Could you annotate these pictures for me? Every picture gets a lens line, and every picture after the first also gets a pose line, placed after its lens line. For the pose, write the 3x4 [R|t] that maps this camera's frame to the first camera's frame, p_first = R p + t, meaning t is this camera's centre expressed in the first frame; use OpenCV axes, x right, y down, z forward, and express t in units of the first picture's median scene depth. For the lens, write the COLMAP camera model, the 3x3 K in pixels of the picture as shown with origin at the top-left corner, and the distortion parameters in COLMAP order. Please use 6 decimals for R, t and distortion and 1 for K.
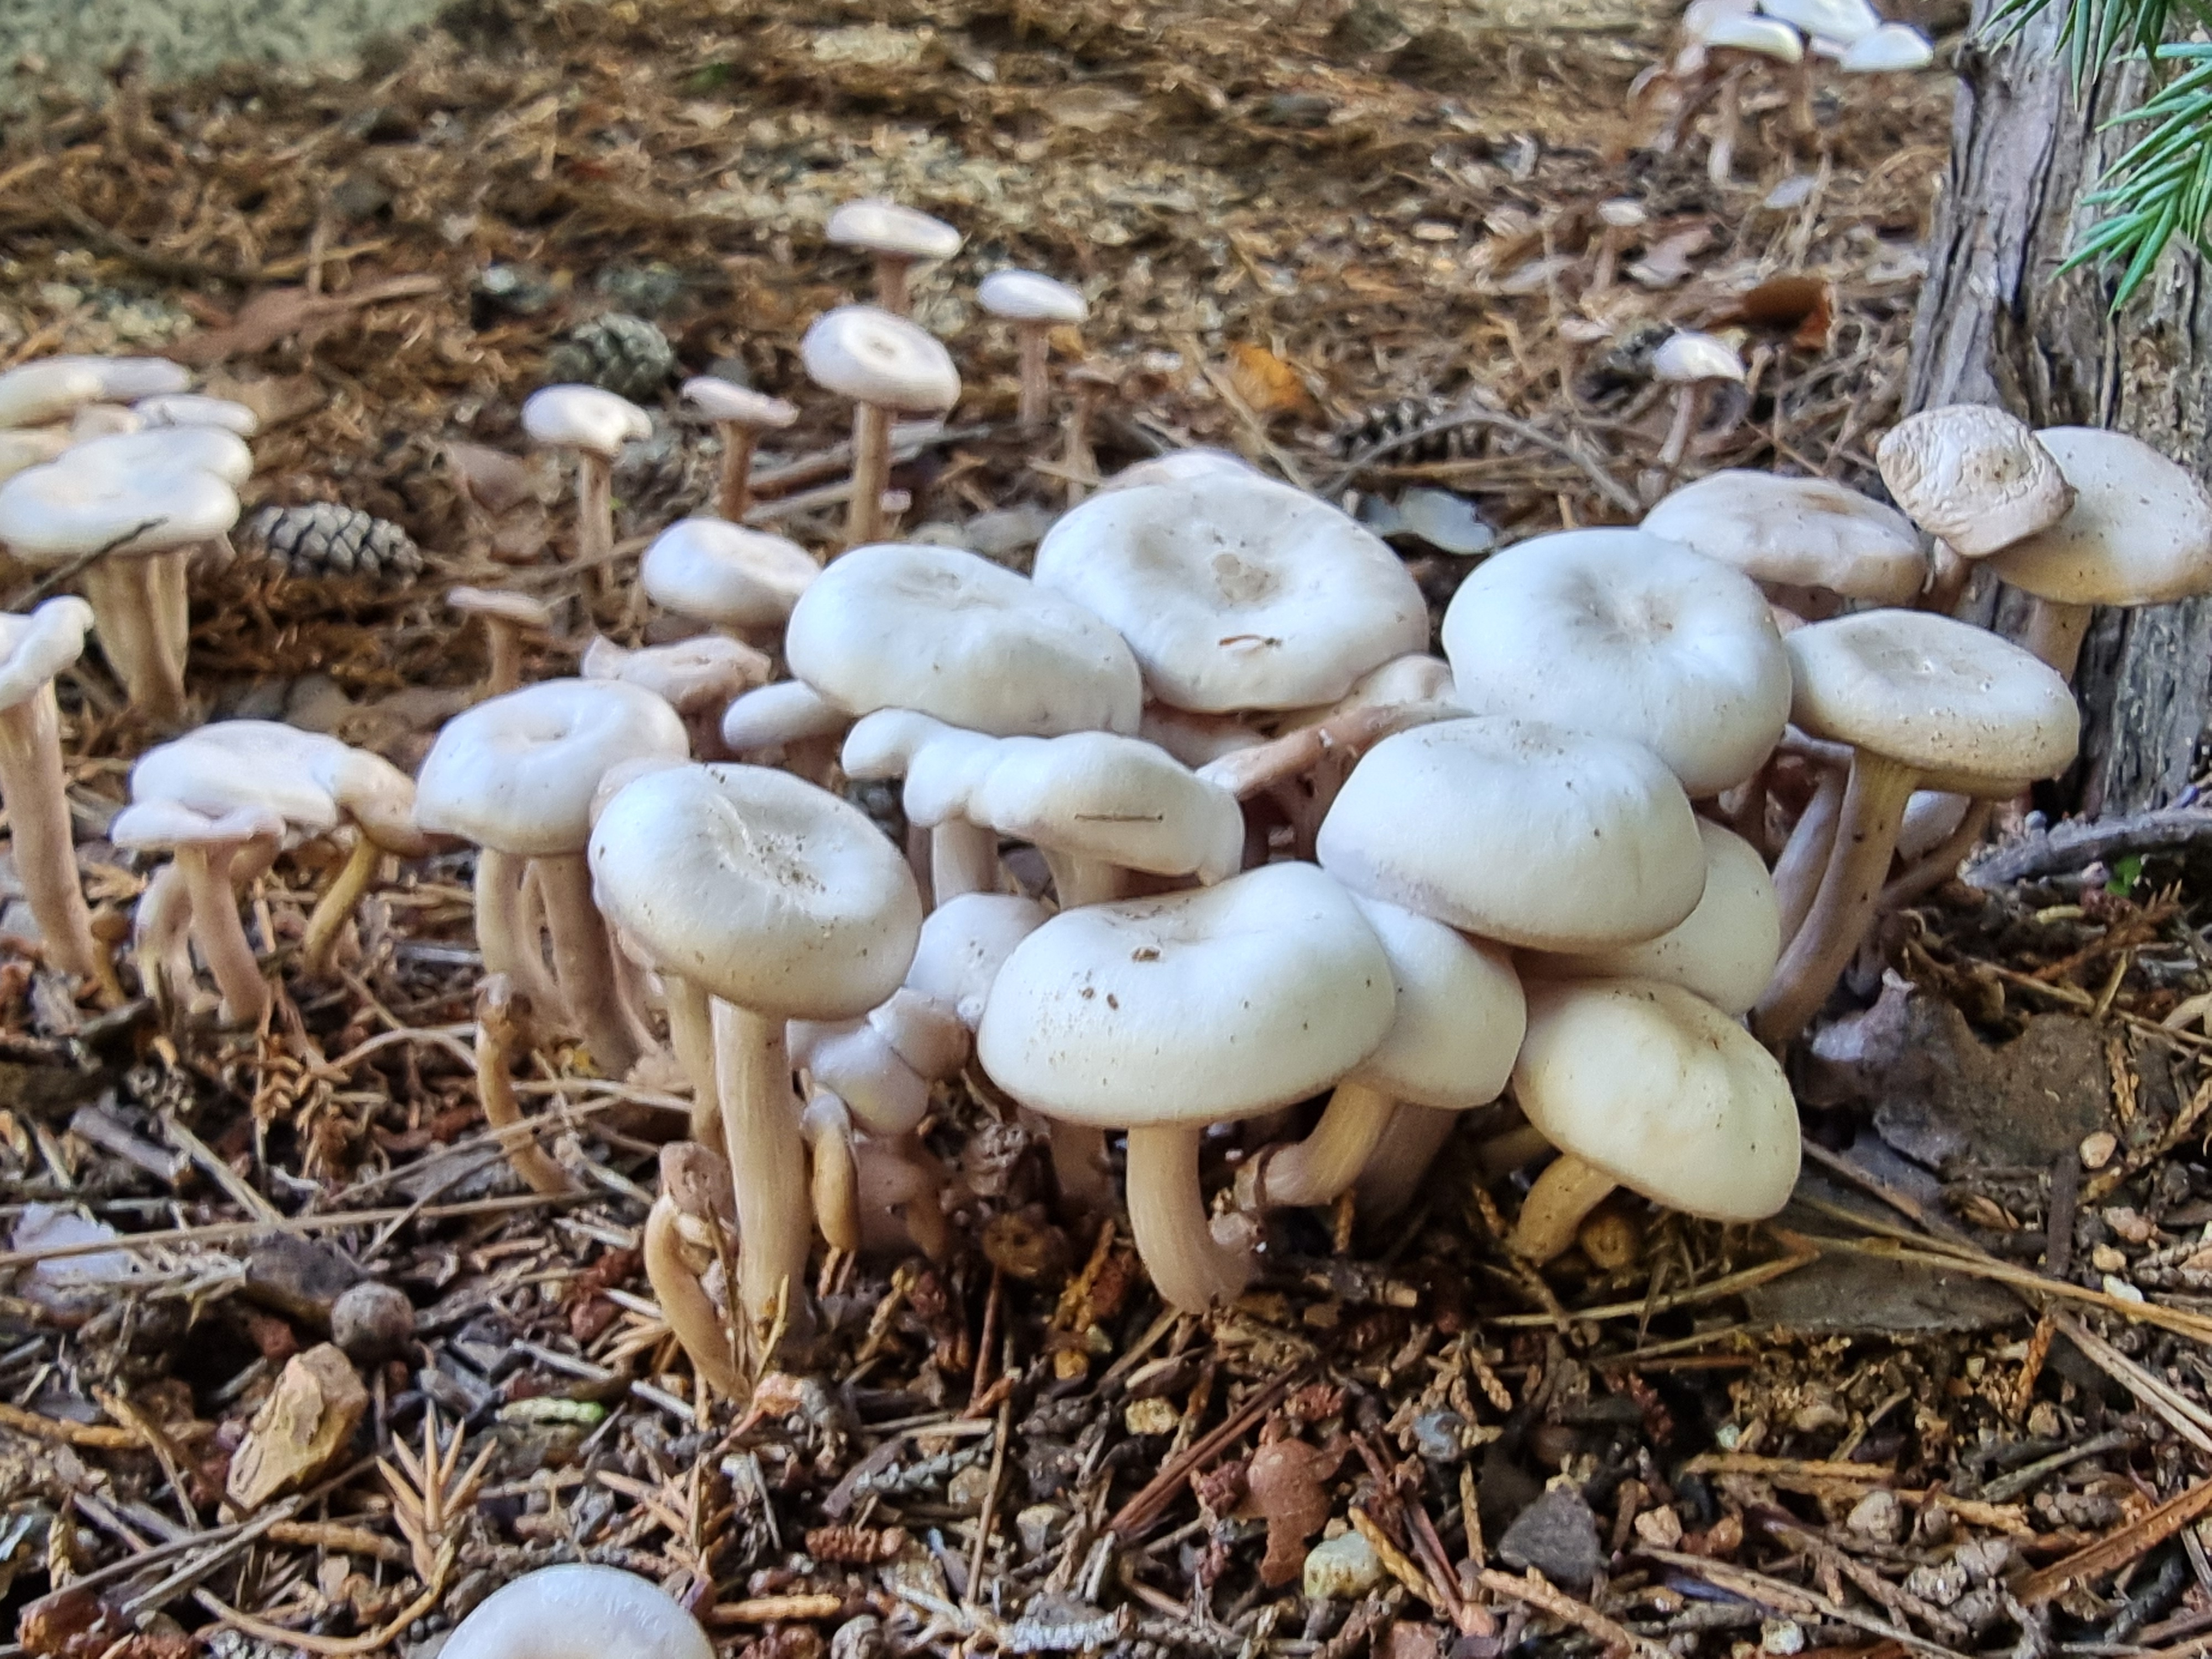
lens RADIAL K [[1988.3, 0, 1060.9], [0, 1988.3, 898.7], [0, 0, 1]] dist [-0.003706, 0.013902]
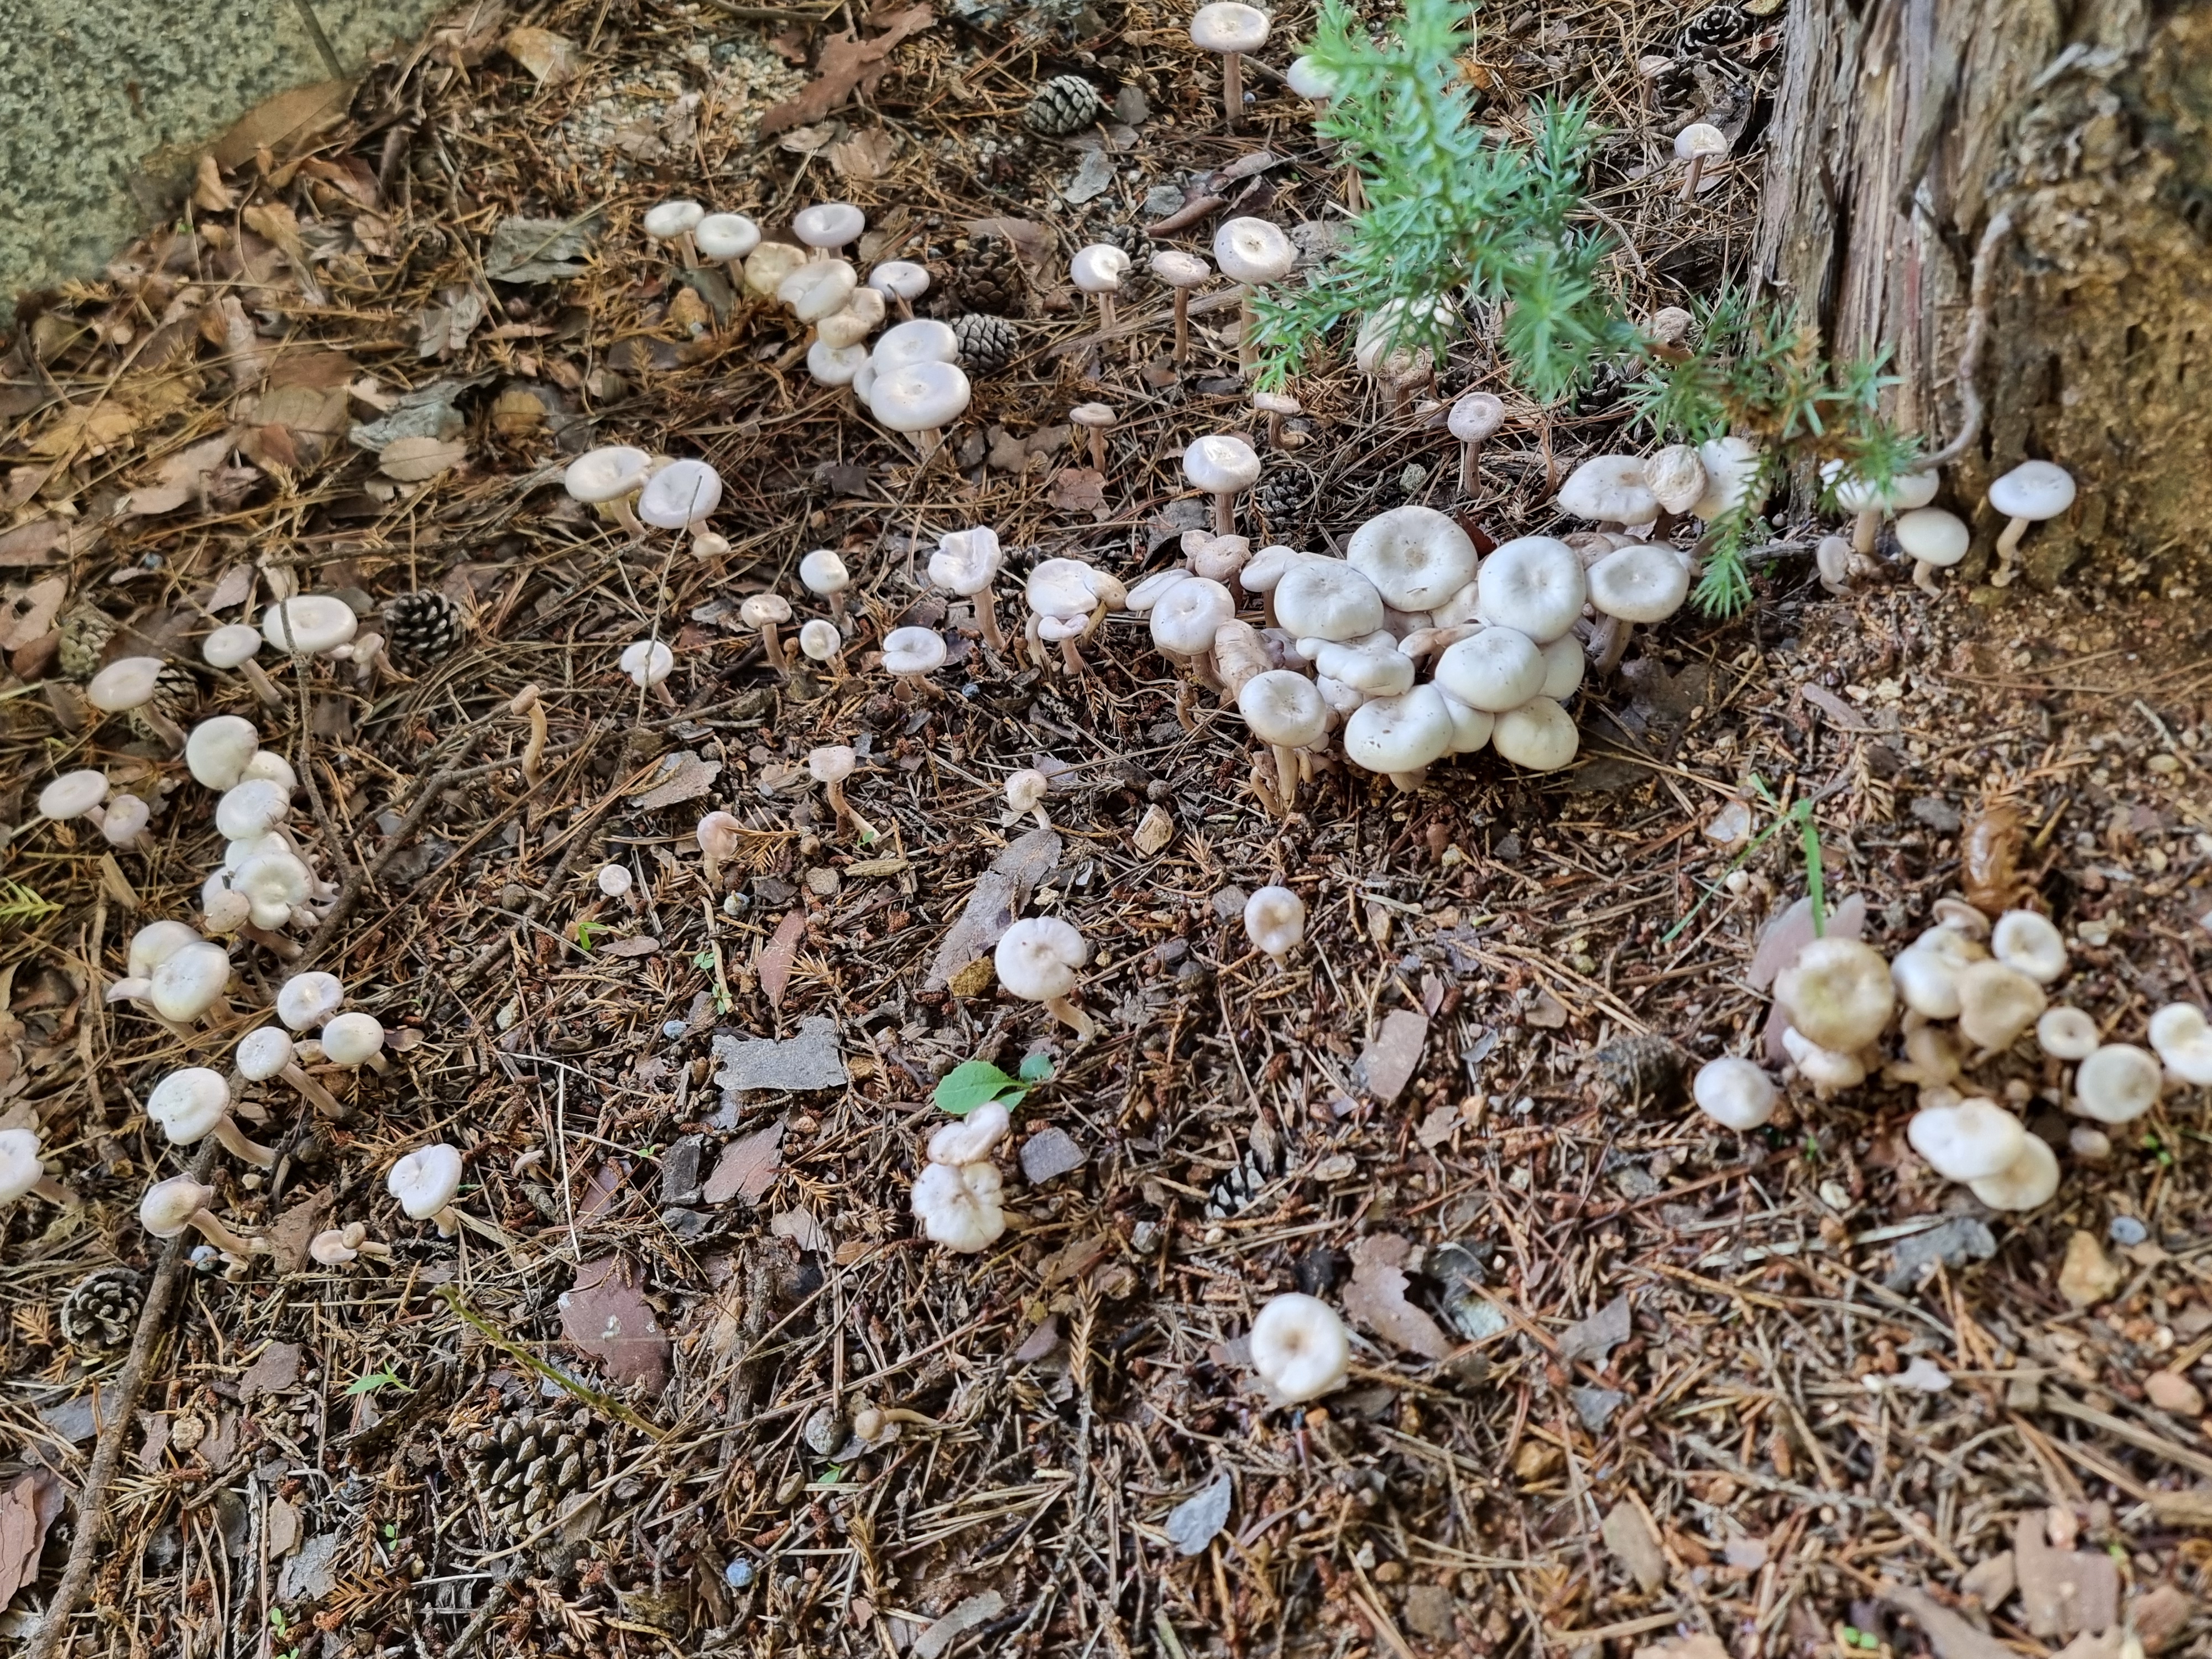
lens RADIAL K [[1801.5, 0, 1106.0], [0, 1801.5, 829.5], [0, 0, 1]] dist [0.080817, -0.002030]
pose [[0.983891, -0.066907, -0.165778, 0.062855], [0.130588, 0.902291, 0.410873, -1.117643], [0.122090, -0.425903, 0.896493, -1.973955]]
